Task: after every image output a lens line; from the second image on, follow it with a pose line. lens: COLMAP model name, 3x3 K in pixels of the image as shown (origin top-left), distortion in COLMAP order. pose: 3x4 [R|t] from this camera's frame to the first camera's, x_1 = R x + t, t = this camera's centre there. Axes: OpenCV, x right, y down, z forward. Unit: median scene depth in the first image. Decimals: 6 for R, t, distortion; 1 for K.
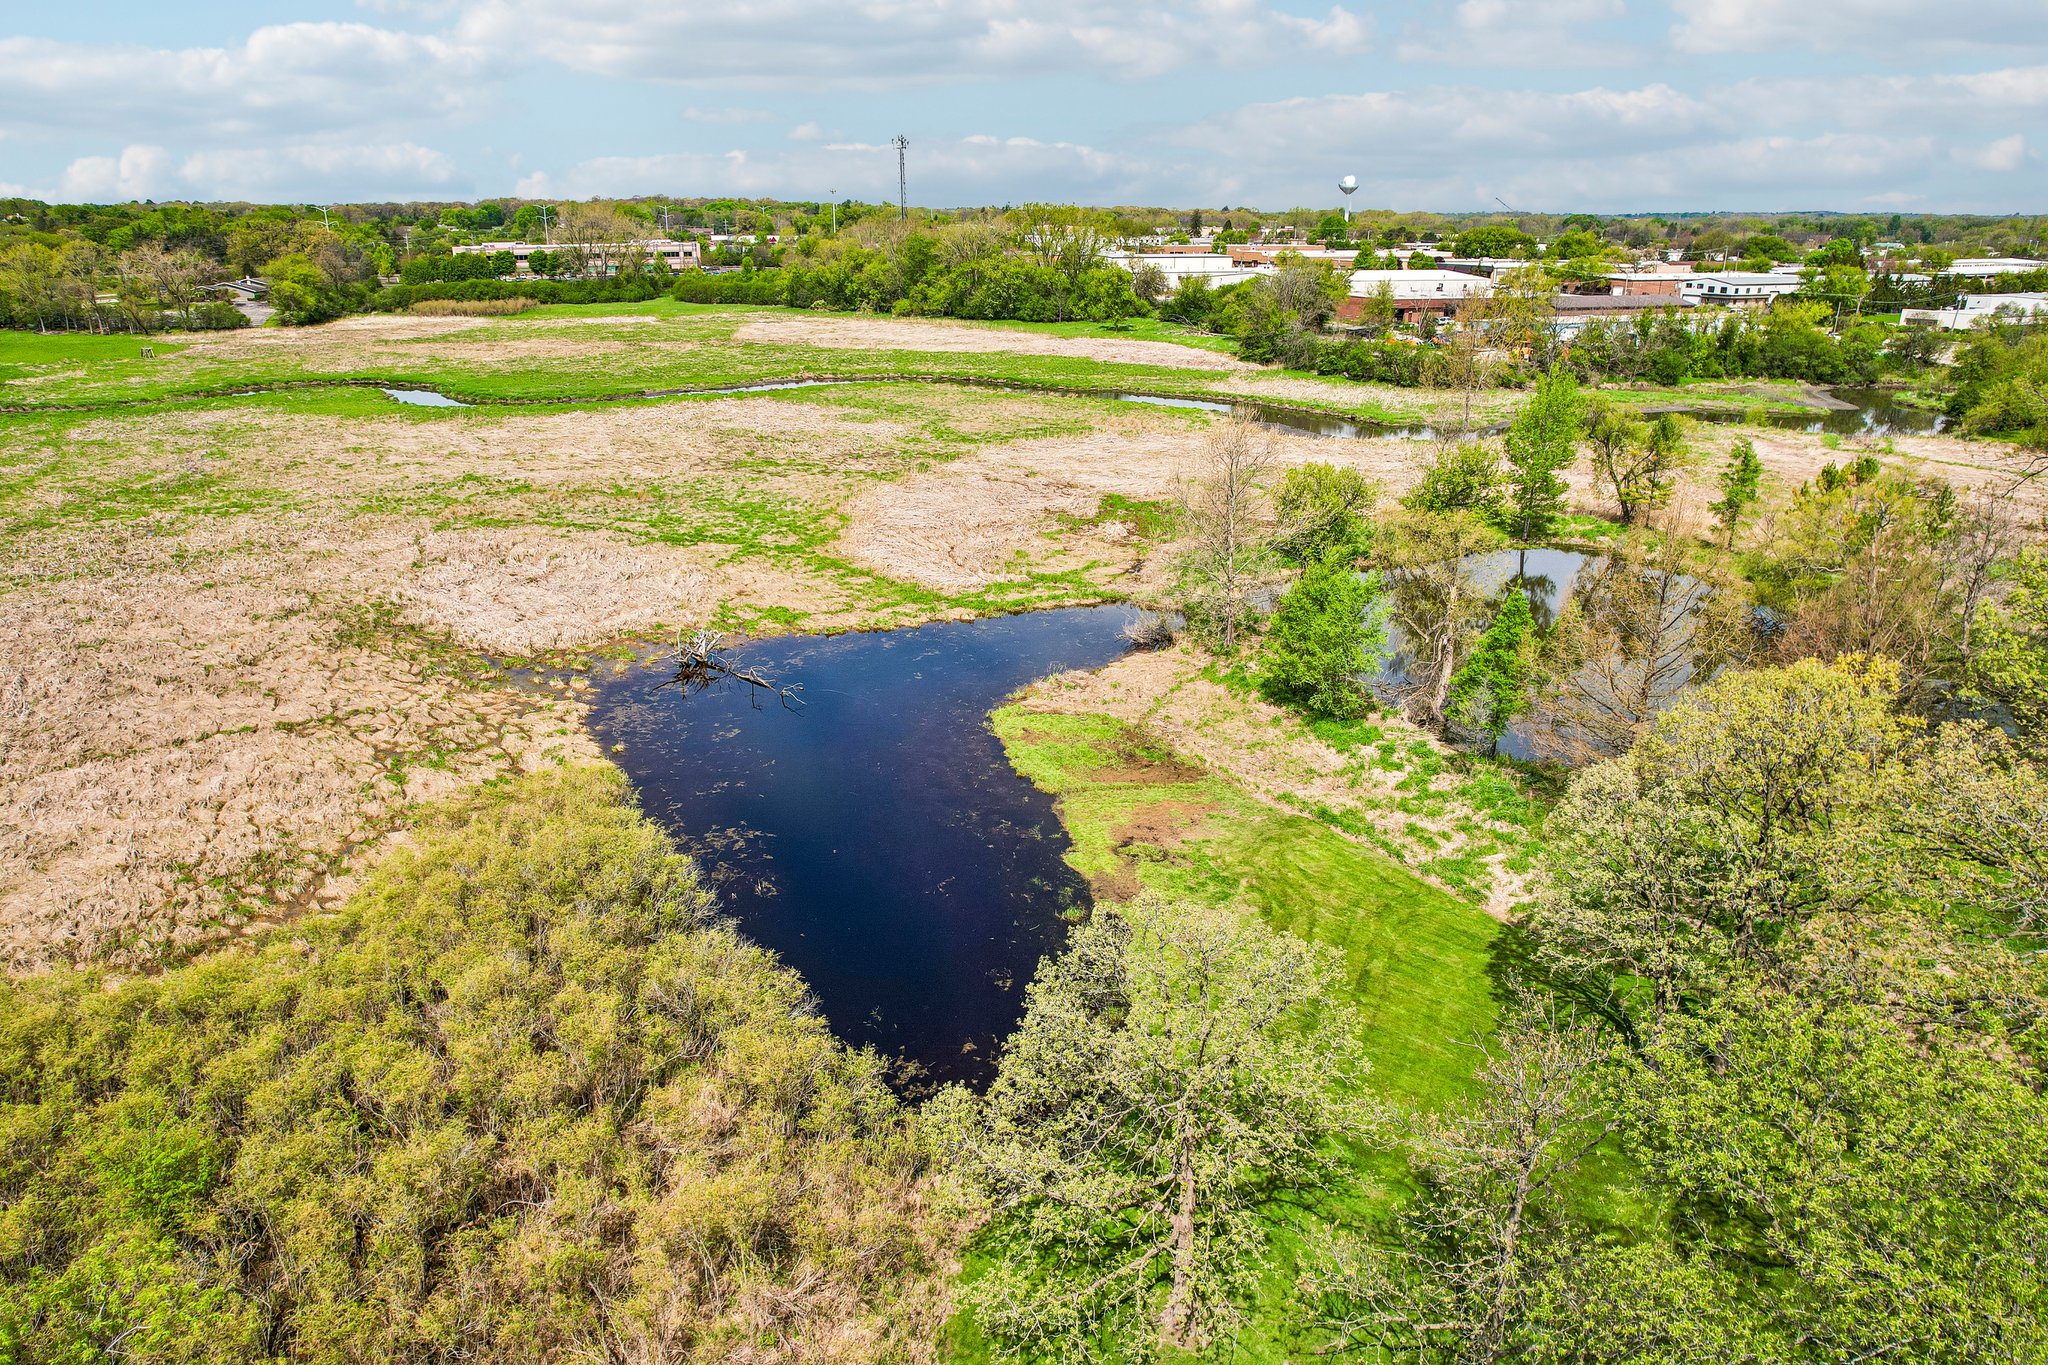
lens RADIAL K [[1319.1, 0, 1024.0], [0, 1319.1, 682.5], [0, 0, 1]] dist [-0.092262, 0.085011]
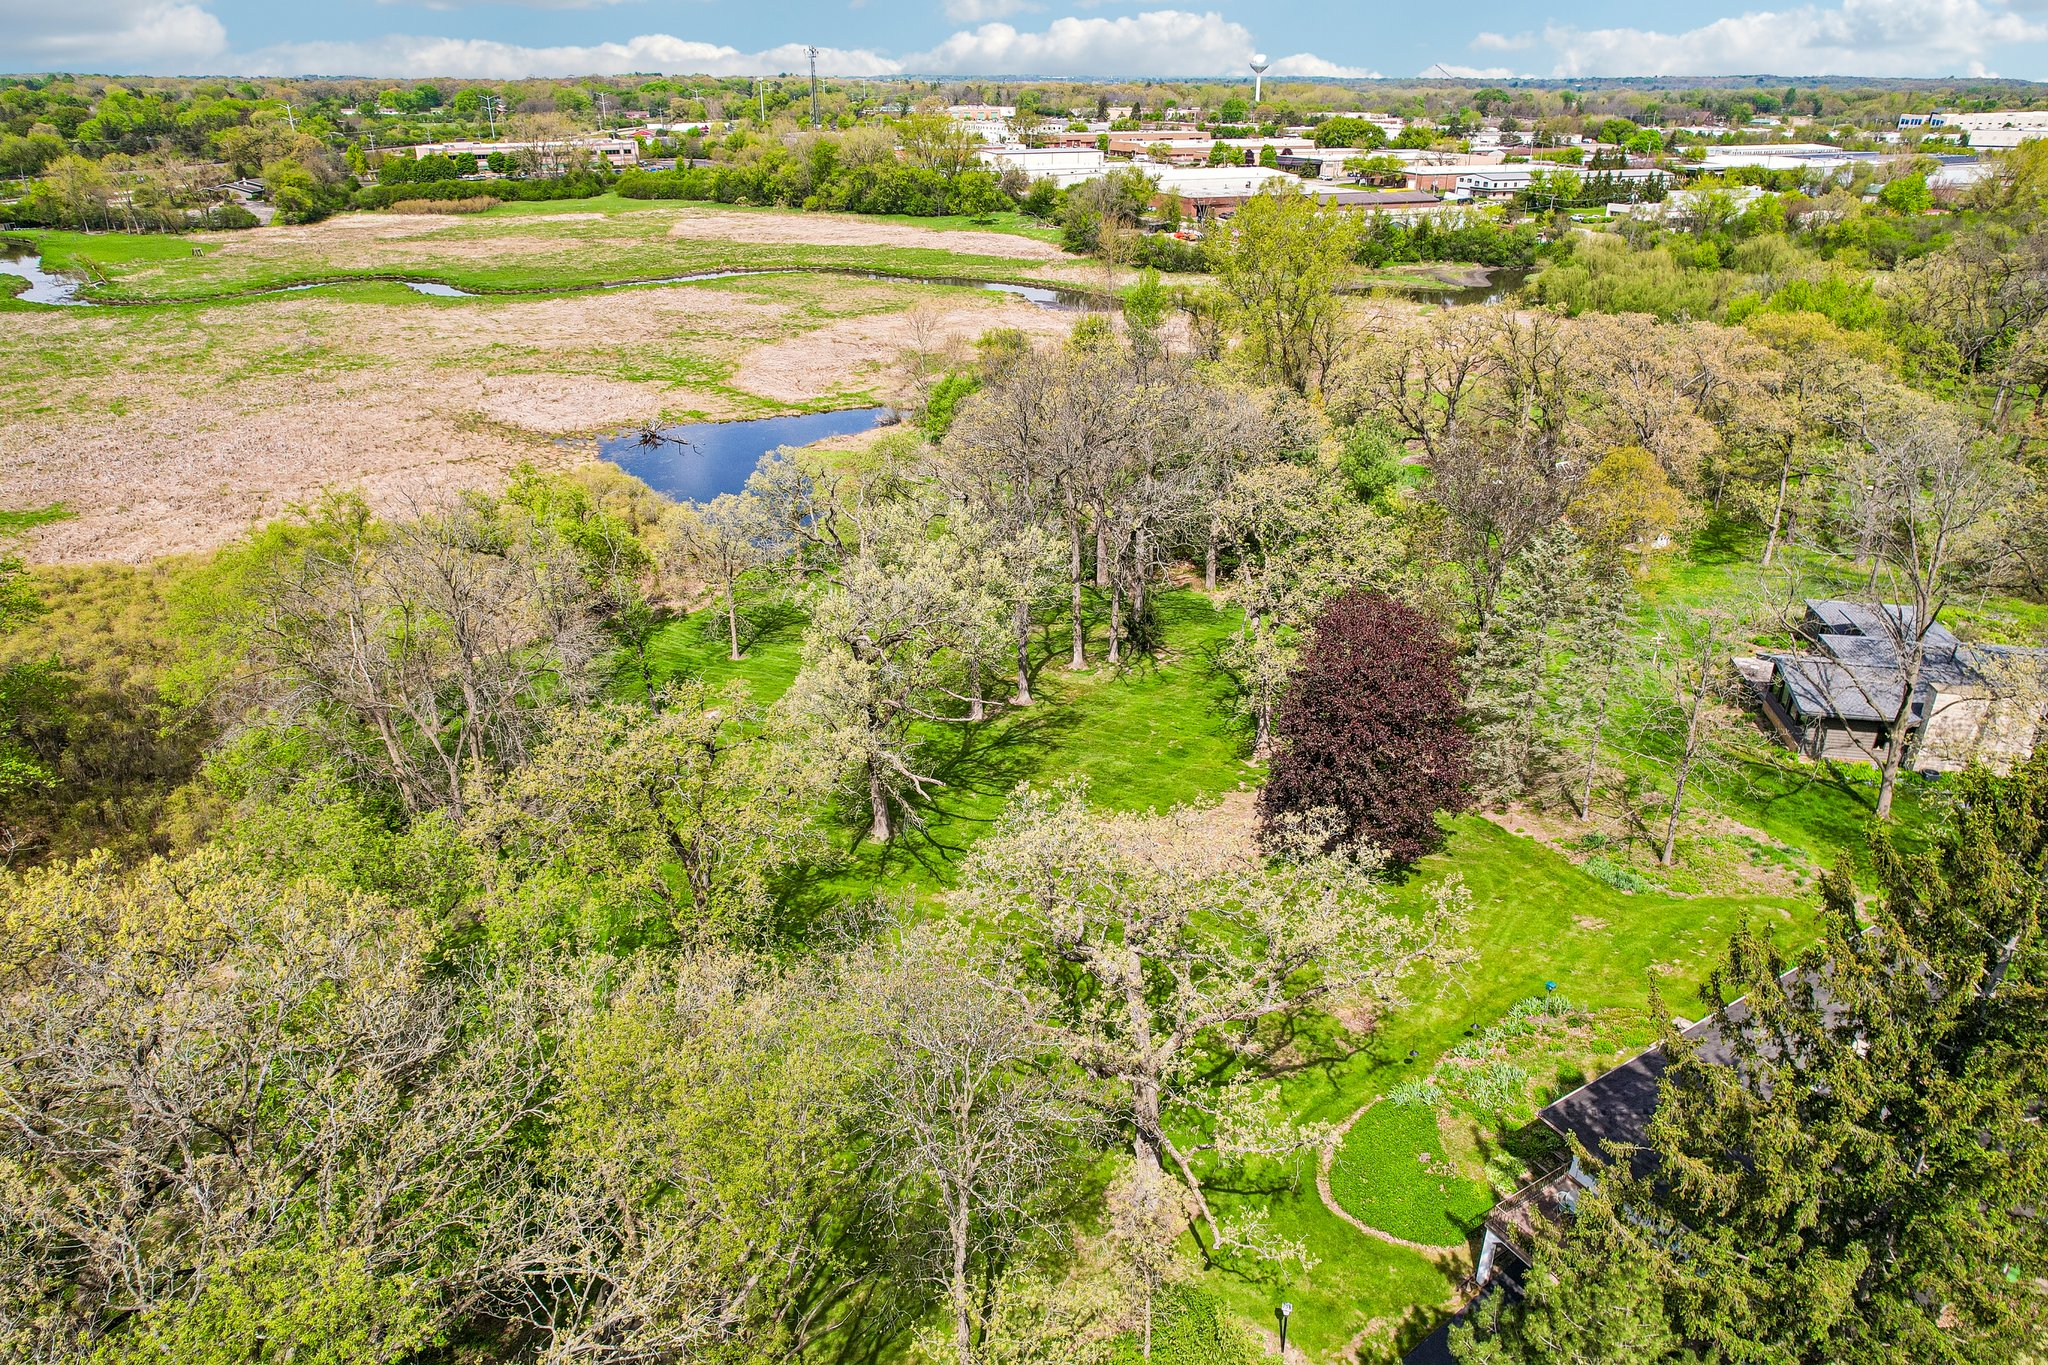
lens RADIAL K [[1319.1, 0, 1024.0], [0, 1319.1, 682.5], [0, 0, 1]] dist [-0.092262, 0.085011]
pose [[0.999316, -0.018065, 0.032270, 0.059568], [0.015028, 0.995647, 0.091987, 0.045822], [-0.033792, -0.091439, 0.995237, -0.248691]]
